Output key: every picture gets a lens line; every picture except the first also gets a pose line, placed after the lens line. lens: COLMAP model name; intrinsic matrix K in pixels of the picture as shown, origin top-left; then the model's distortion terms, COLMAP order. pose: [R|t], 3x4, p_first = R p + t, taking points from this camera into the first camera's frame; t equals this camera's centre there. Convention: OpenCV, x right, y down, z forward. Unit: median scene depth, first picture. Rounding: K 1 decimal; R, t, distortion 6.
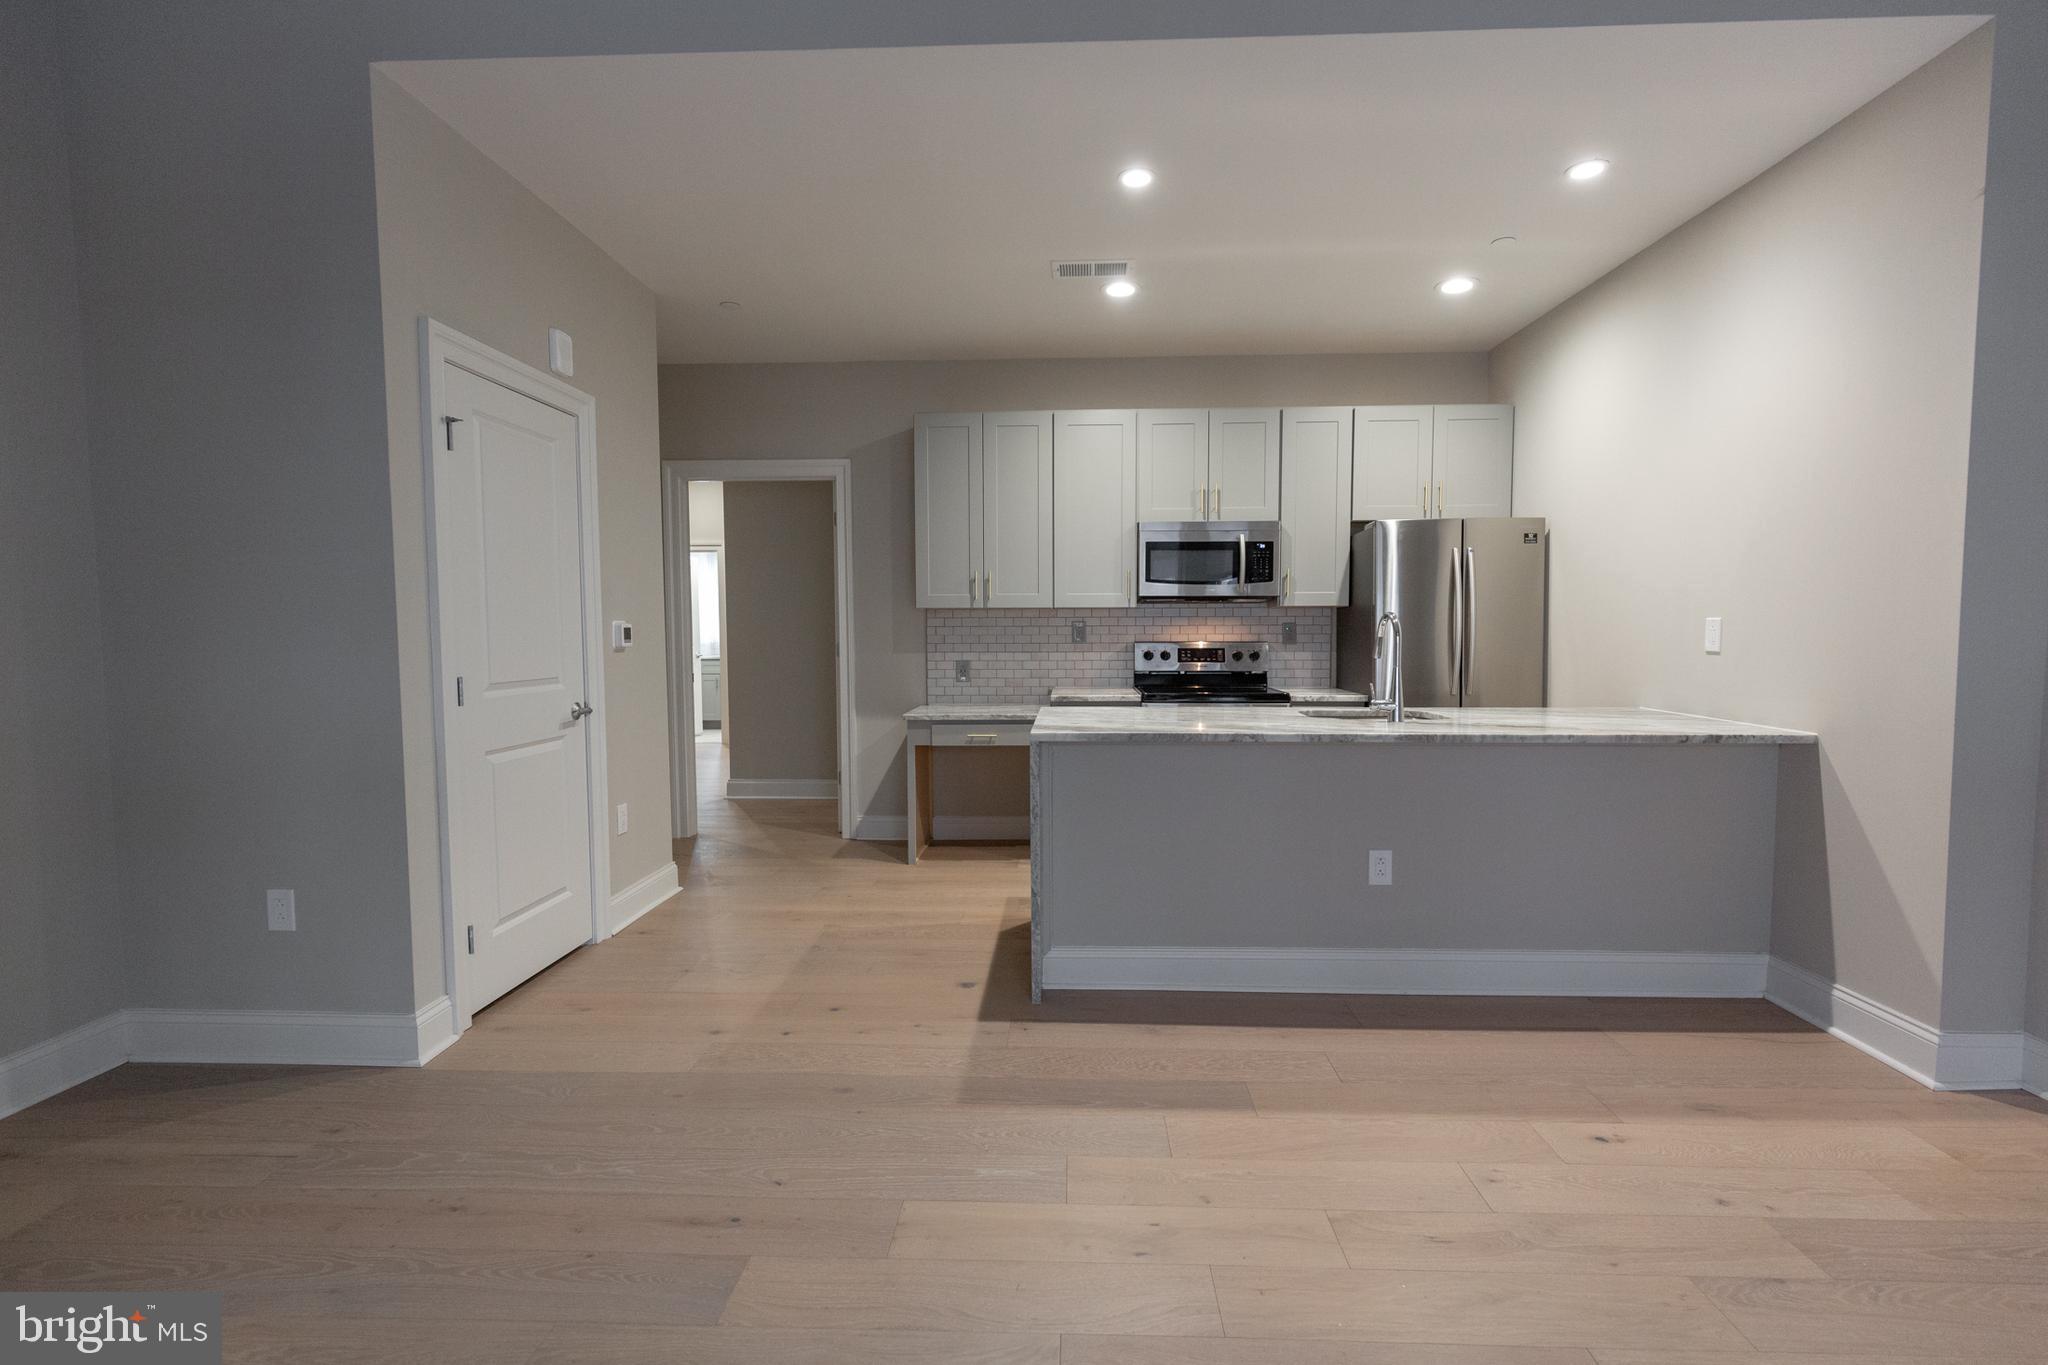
lens RADIAL K [[943.0, 0, 1039.4], [0, 943.0, 679.9], [0, 0, 1]] dist [0.006238, 0.000338]
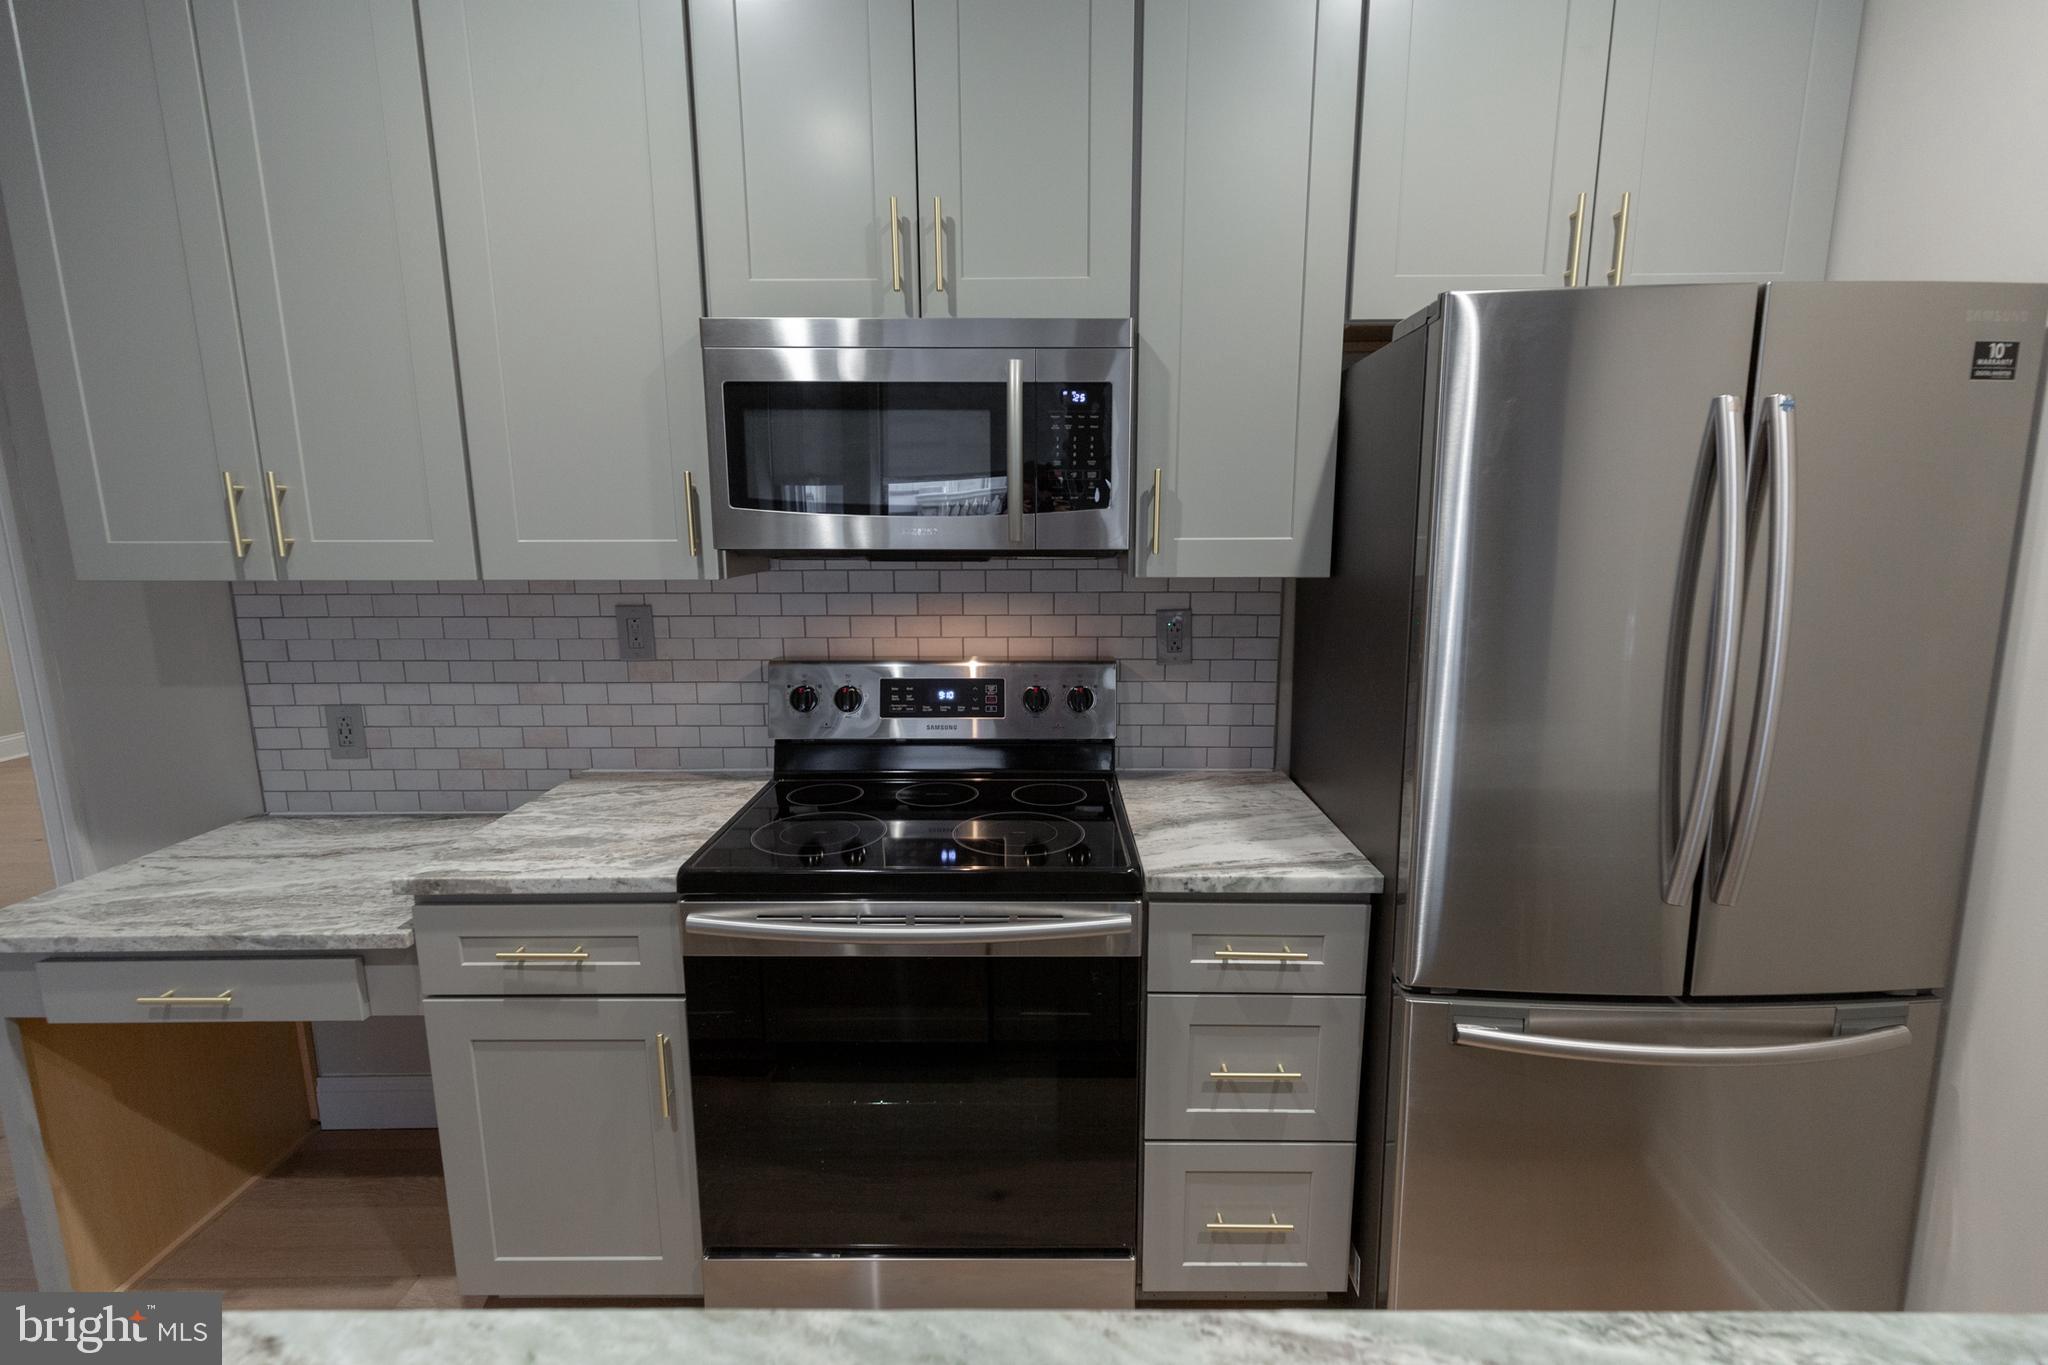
lens RADIAL K [[930.2, 0, 1043.1], [0, 930.2, 688.9], [0, 0, 1]] dist [0.003746, 0.000555]
pose [[0.999374, -0.005836, 0.034906, 0.210387], [0.001432, 0.992169, 0.124891, -0.080931], [-0.035362, -0.124762, 0.991556, 0.659822]]
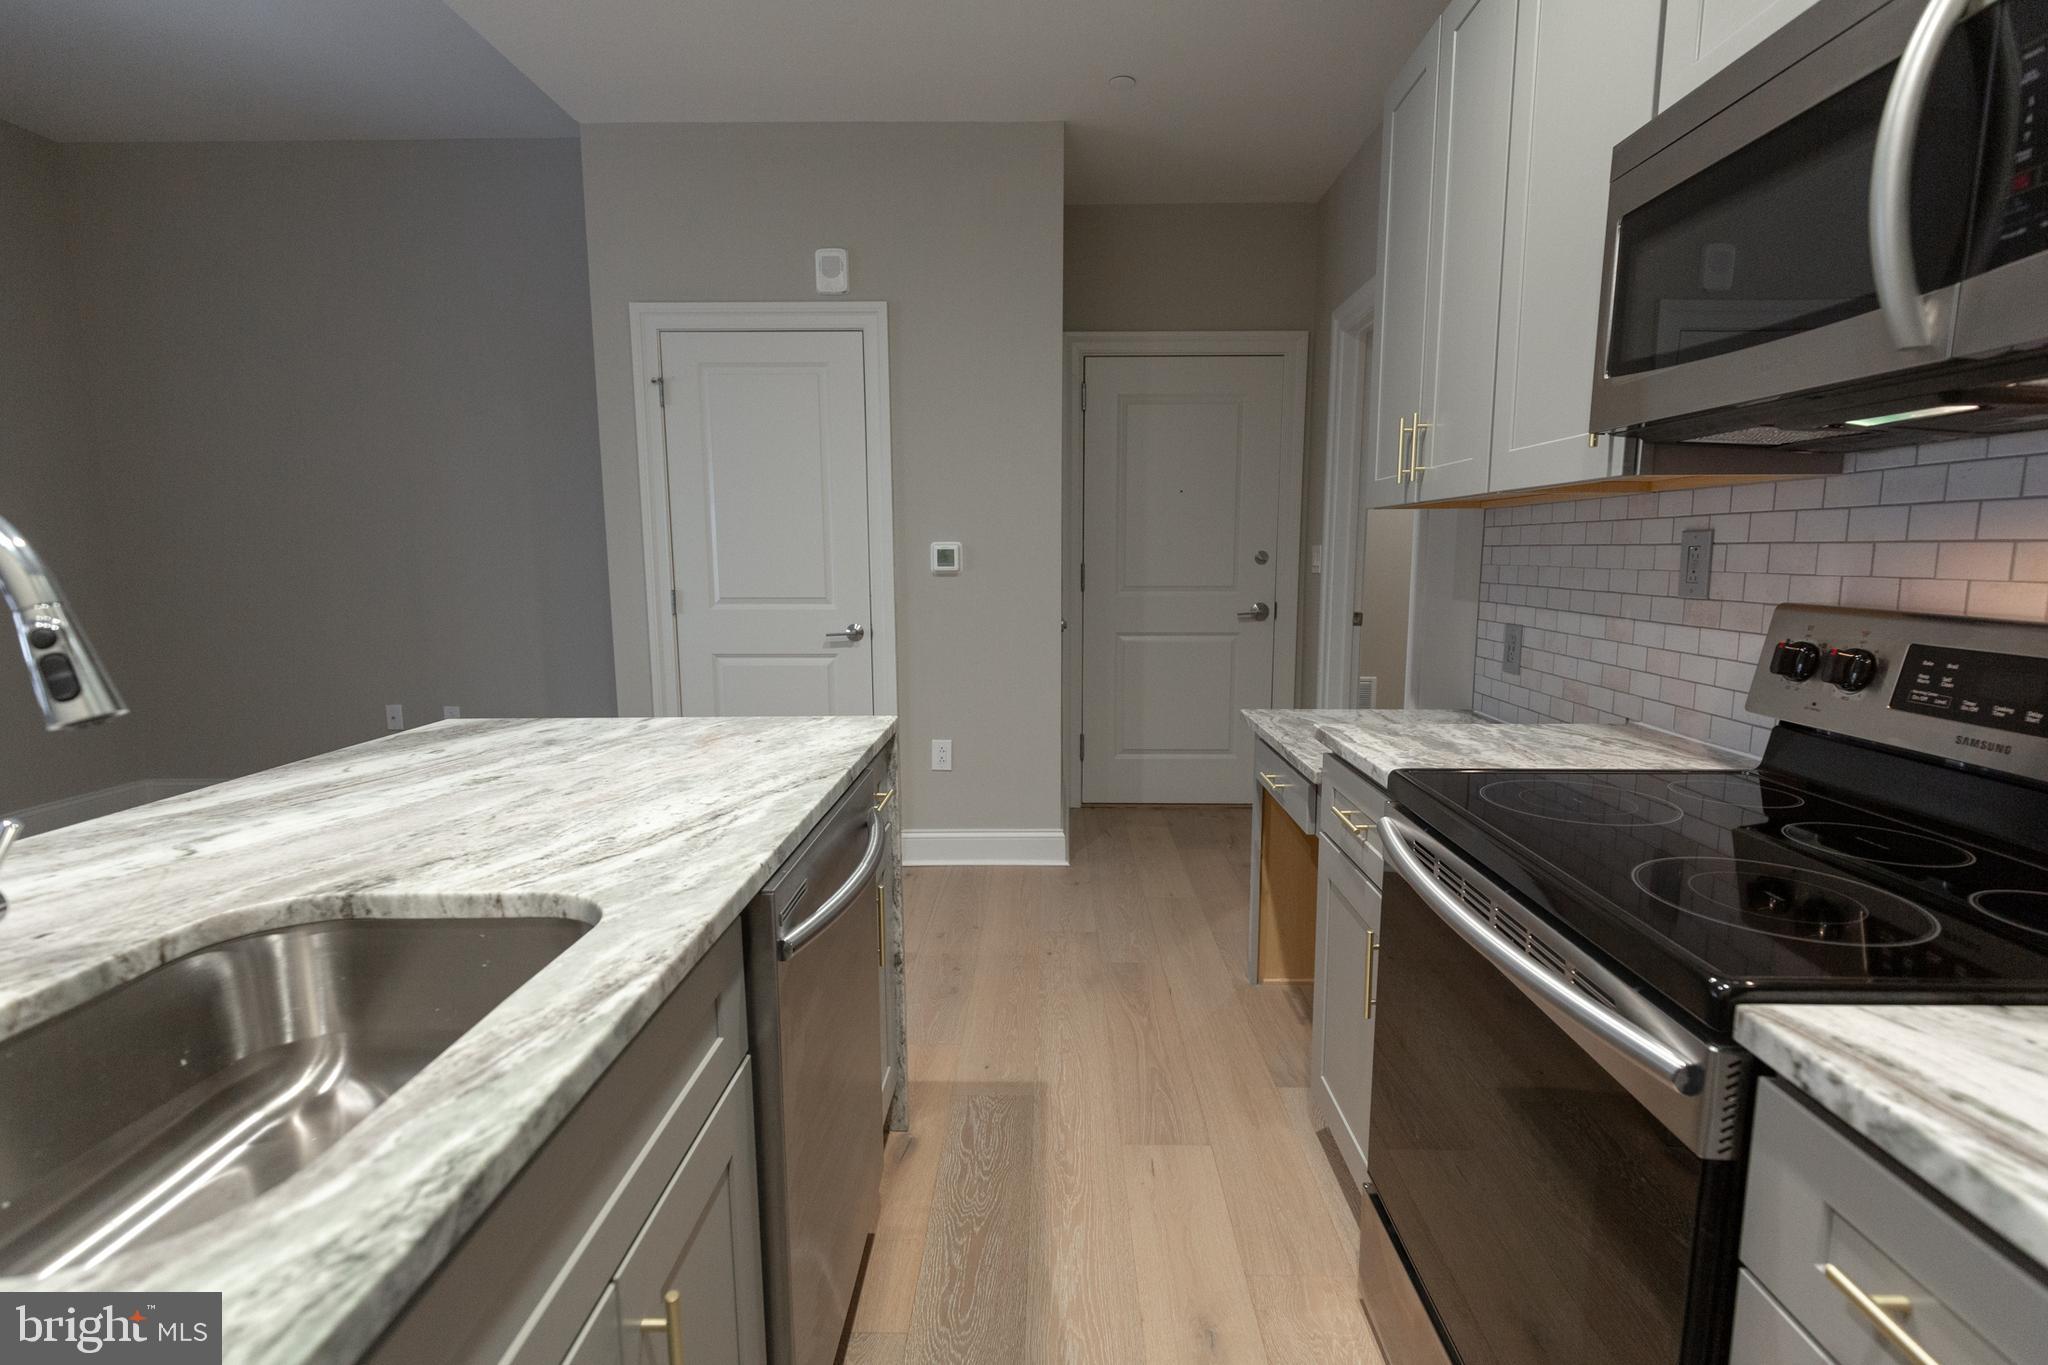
lens RADIAL K [[968.7, 0, 1035.6], [0, 968.7, 683.6], [0, 0, 1]] dist [0.002969, 0.000104]
pose [[0.018978, 0.140549, -0.989892, 0.391865], [-0.051563, 0.988890, 0.139418, -0.048370], [0.998489, 0.048396, 0.026015, 0.832607]]
